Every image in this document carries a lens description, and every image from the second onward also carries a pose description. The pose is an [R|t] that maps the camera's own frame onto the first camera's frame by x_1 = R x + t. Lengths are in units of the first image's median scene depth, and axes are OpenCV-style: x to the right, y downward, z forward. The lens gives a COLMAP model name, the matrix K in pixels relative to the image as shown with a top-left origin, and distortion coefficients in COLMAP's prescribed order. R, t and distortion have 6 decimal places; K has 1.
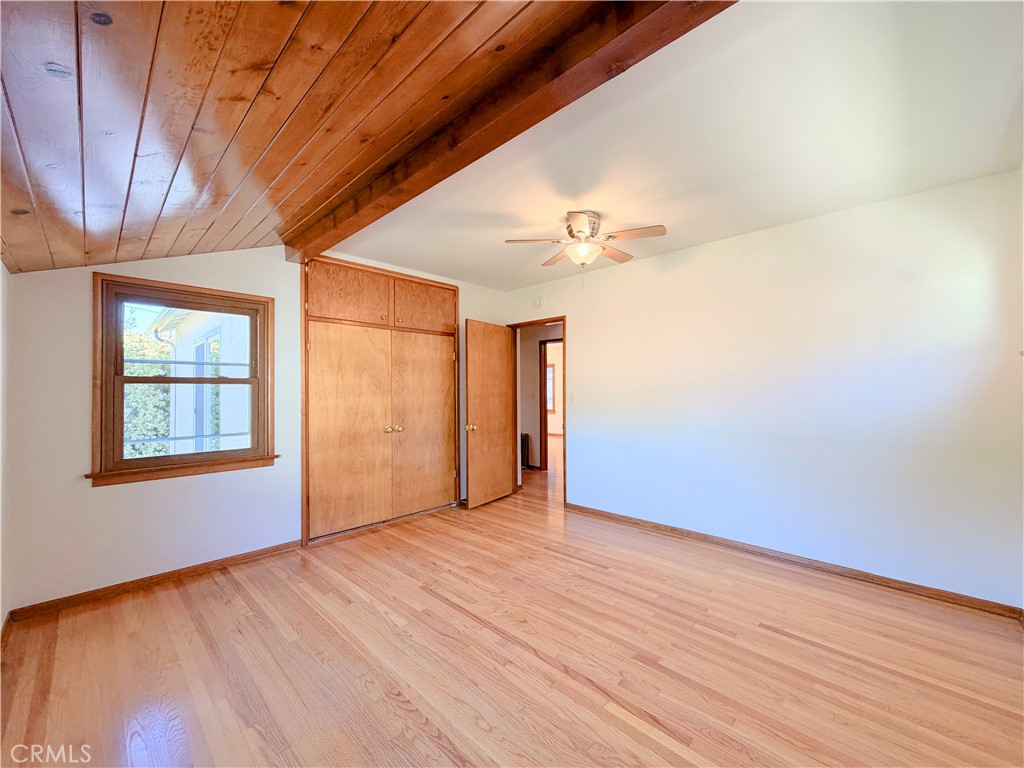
lens RADIAL K [[377.1, 0, 529.8], [0, 377.1, 386.8], [0, 0, 1]] dist [0.000758, 0.000158]
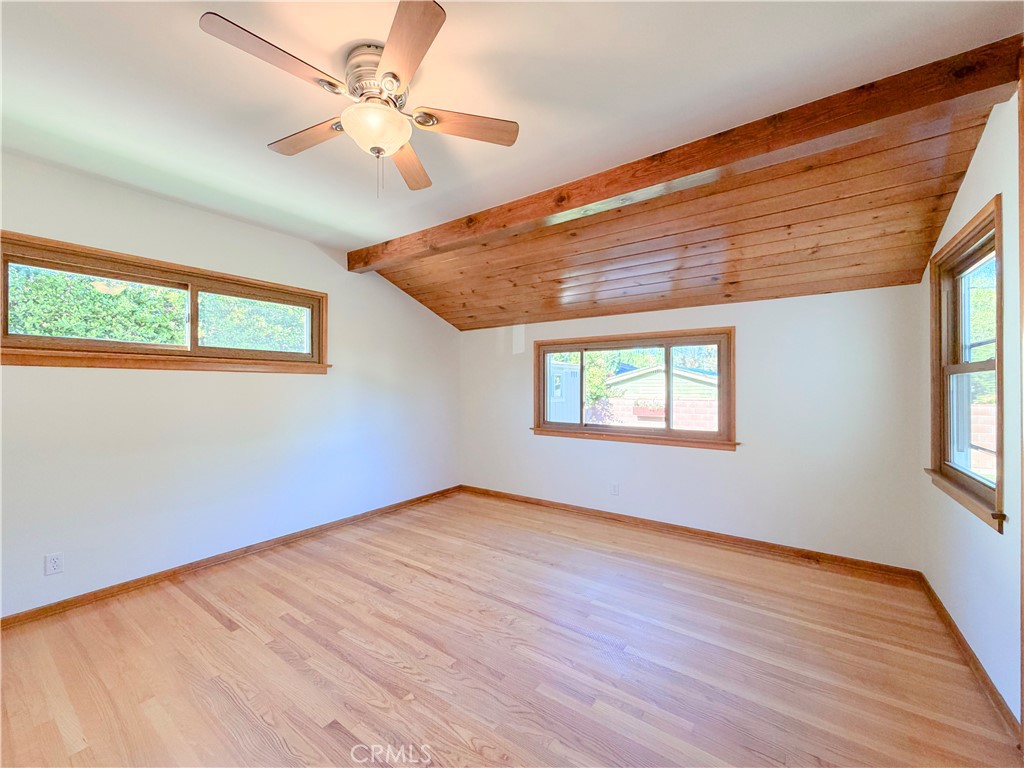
lens RADIAL K [[377.1, 0, 529.8], [0, 377.1, 386.8], [0, 0, 1]] dist [0.000758, 0.000158]
pose [[-0.986870, 0.007463, -0.161346, 0.017044], [0.009309, 0.999900, -0.010684, 0.021266], [0.161250, -0.012046, -0.986840, 2.075277]]
